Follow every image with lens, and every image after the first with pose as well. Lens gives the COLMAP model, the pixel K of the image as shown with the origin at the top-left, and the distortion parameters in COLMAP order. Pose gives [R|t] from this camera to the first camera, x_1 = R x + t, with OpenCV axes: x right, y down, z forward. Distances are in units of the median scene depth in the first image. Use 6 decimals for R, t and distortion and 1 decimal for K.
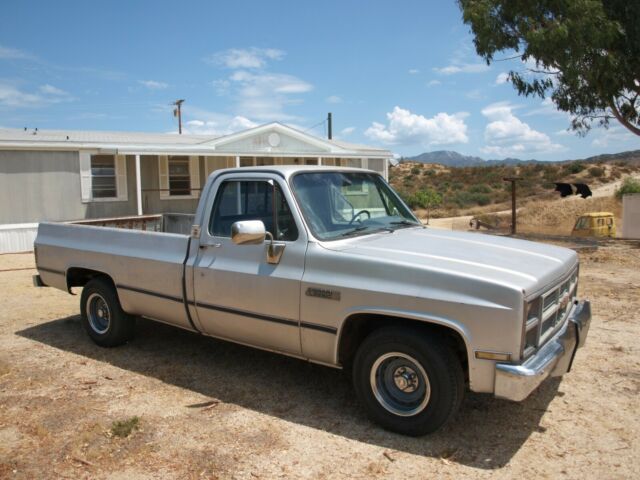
lens RADIAL K [[520.7, 0, 322.7], [0, 520.7, 255.0], [0, 0, 1]] dist [-0.059987, 0.001178]
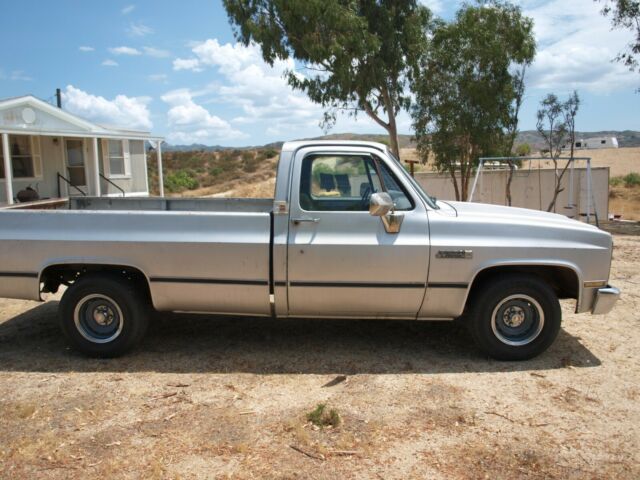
lens RADIAL K [[520.7, 0, 308.1], [0, 520.7, 250.5], [0, 0, 1]] dist [-0.059987, 0.001178]
pose [[0.840442, -0.081381, 0.535757, -0.627911], [0.071064, 0.996673, 0.039916, -0.001664], [-0.537222, 0.004525, 0.843428, 0.154612]]
